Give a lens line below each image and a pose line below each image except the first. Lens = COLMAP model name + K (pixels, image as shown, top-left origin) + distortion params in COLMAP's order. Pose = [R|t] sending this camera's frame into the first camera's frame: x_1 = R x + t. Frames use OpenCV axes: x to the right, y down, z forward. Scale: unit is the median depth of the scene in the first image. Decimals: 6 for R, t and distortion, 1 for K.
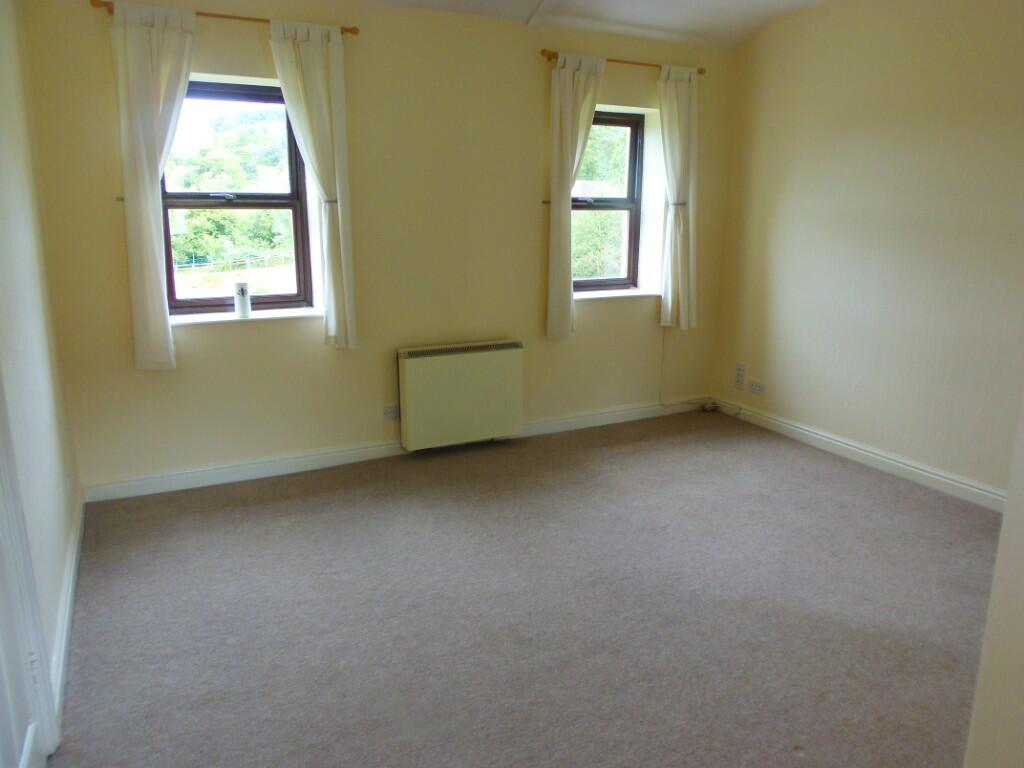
lens RADIAL K [[729.8, 0, 517.0], [0, 729.8, 378.5], [0, 0, 1]] dist [0.001041, -0.013275]
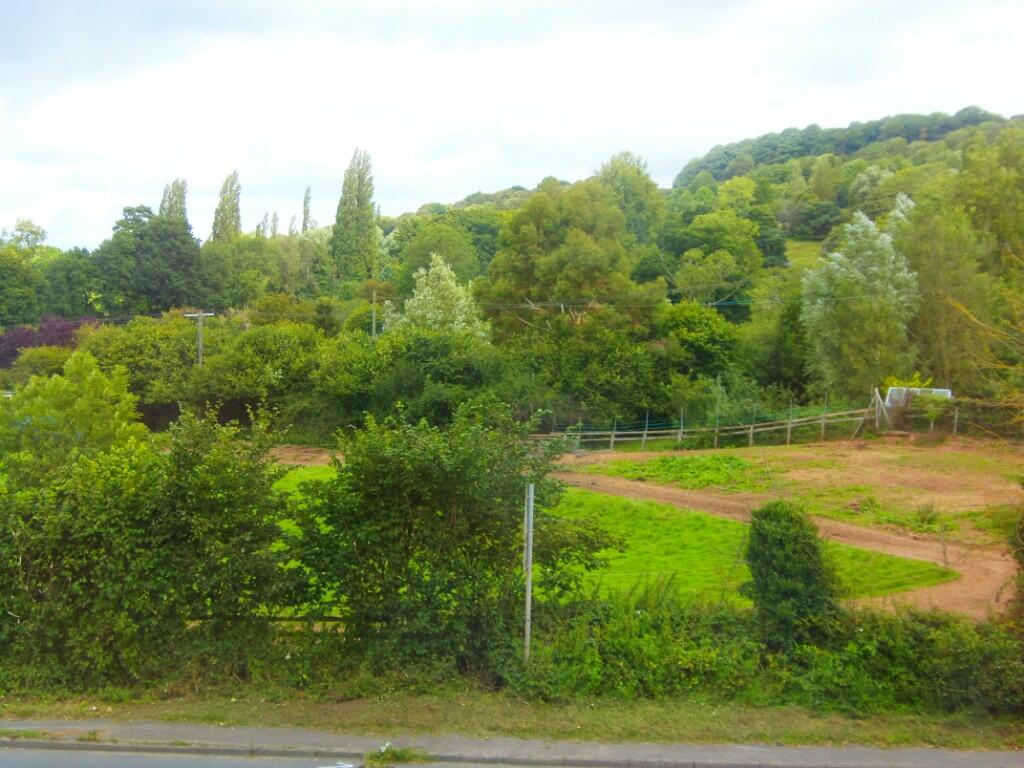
lens RADIAL K [[1444.2, 0, 512.9], [0, 1444.2, 383.9], [0, 0, 1]] dist [-0.130426, 0.000000]
pose [[0.870806, 0.028118, -0.490822, -0.042793], [-0.121326, 0.979775, -0.159123, -0.021116], [0.476421, 0.198115, 0.856606, 0.112114]]
